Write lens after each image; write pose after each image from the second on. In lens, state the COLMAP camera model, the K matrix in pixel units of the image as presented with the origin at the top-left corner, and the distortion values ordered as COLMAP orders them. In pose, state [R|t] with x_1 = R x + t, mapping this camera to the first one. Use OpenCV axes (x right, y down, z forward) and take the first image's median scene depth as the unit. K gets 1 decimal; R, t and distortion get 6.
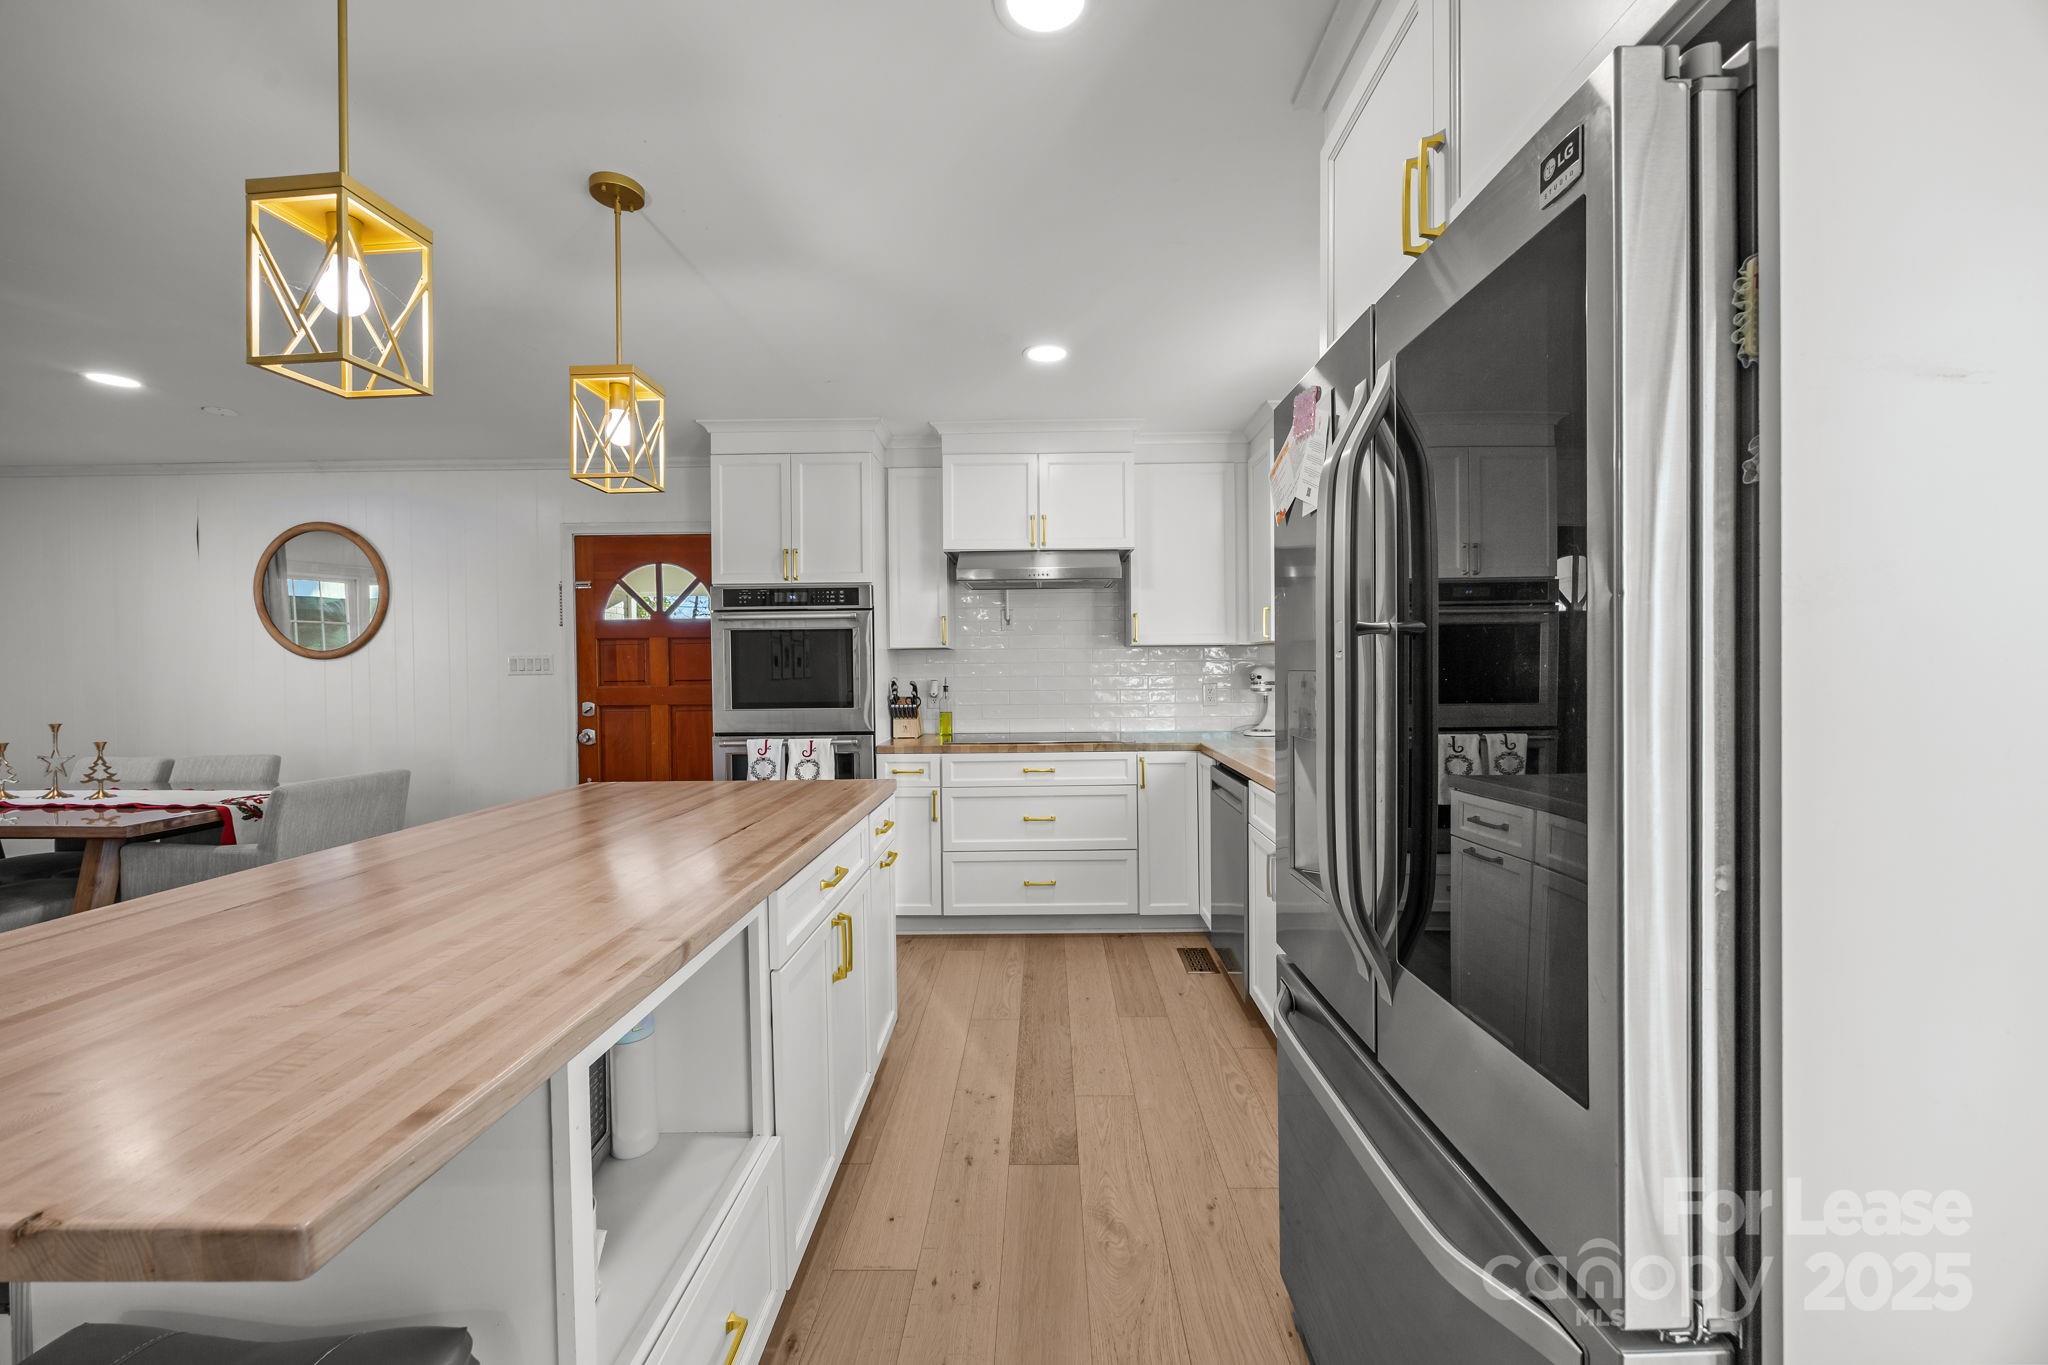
lens RADIAL K [[785.9, 0, 1041.9], [0, 785.9, 678.2], [0, 0, 1]] dist [-0.001668, 0.000505]
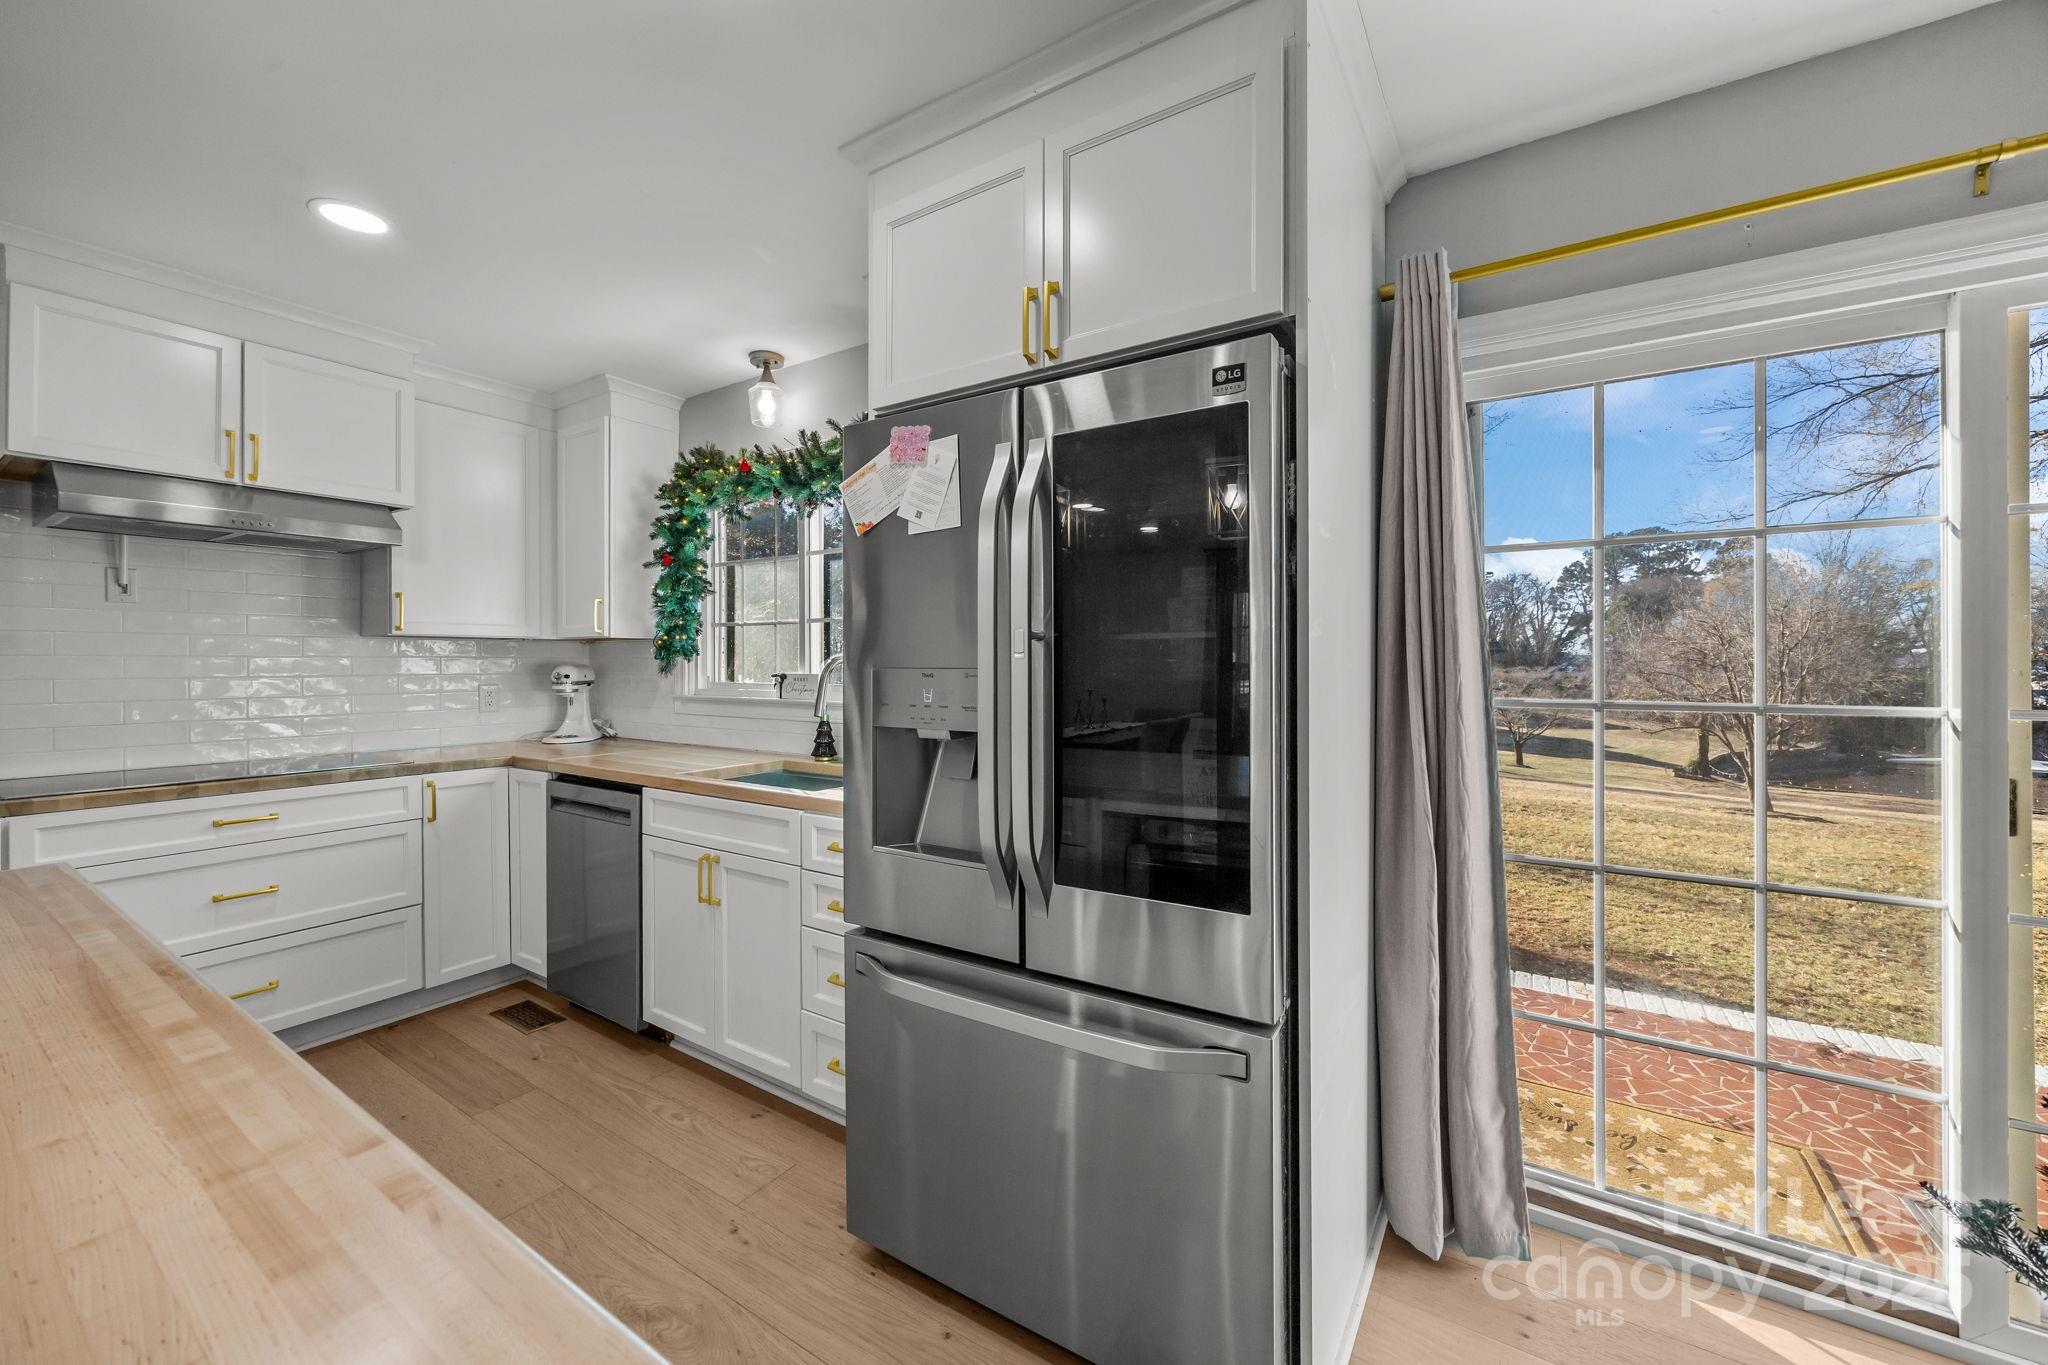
lens RADIAL K [[785.9, 0, 1037.4], [0, 785.9, 663.5], [0, 0, 1]] dist [-0.001668, 0.000505]
pose [[0.534536, 0.007529, 0.845112, -0.204732], [0.007838, 0.999873, -0.013866, 0.000615], [-0.845109, 0.014035, 0.534409, 0.087770]]
